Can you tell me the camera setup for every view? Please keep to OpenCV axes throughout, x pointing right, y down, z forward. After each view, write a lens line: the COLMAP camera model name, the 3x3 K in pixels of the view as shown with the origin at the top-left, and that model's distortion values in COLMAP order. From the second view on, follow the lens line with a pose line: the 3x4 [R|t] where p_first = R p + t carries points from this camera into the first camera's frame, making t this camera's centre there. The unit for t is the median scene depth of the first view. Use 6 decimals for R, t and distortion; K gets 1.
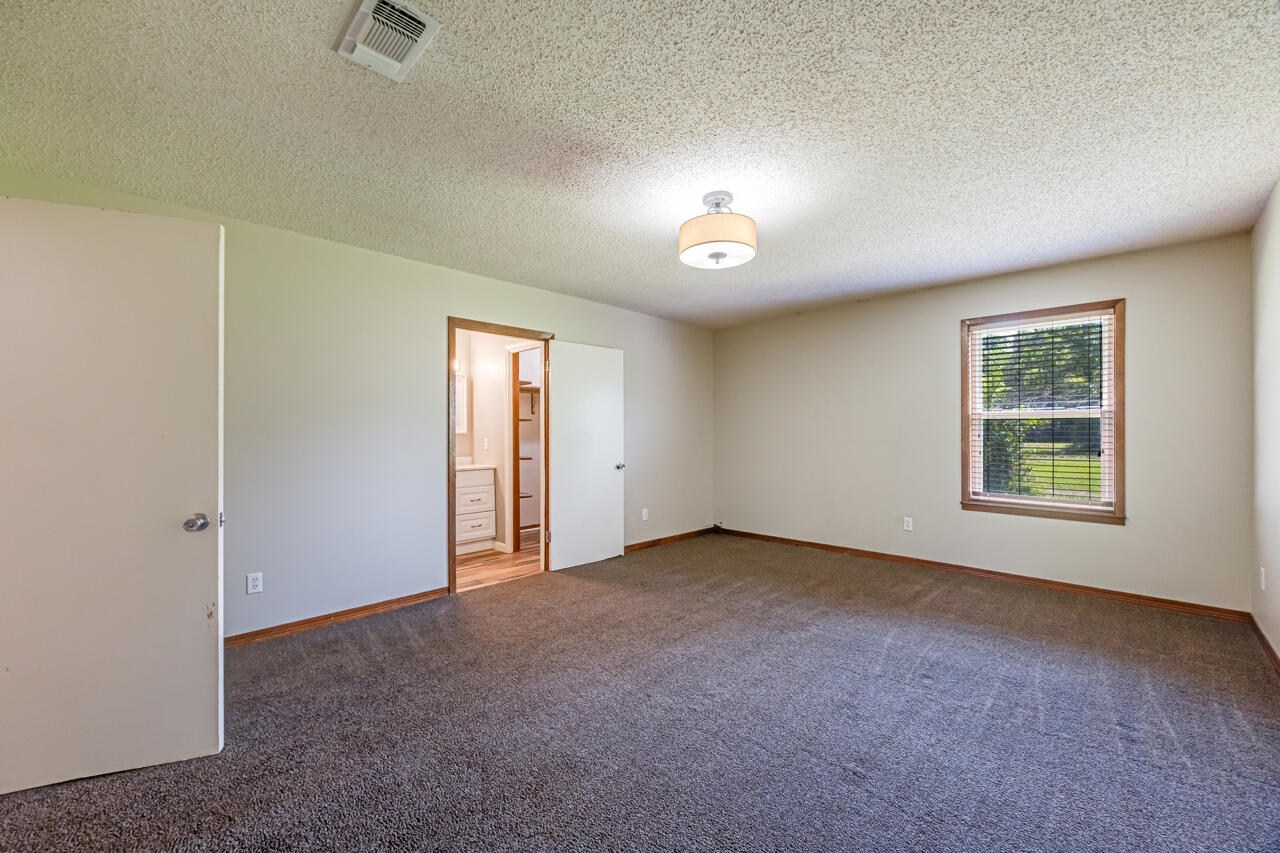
lens RADIAL K [[480.8, 0, 634.4], [0, 480.8, 430.6], [0, 0, 1]] dist [-0.006073, 0.000034]
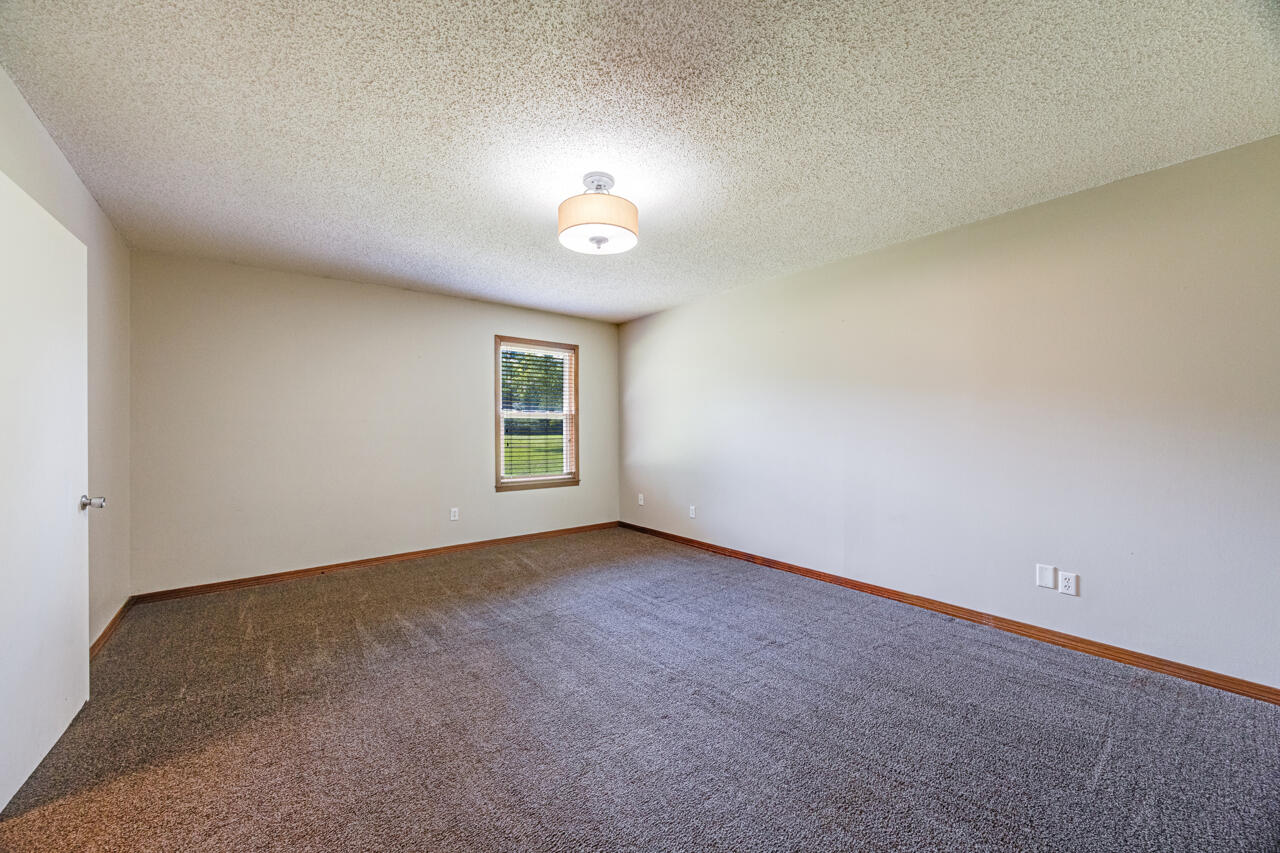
lens RADIAL K [[480.8, 0, 636.4], [0, 480.8, 424.7], [0, 0, 1]] dist [-0.006073, 0.000034]
pose [[0.111951, 0.009550, 0.993668, -0.549106], [-0.004330, 0.999949, -0.009122, 0.005905], [-0.993704, -0.003281, 0.111987, 0.591619]]
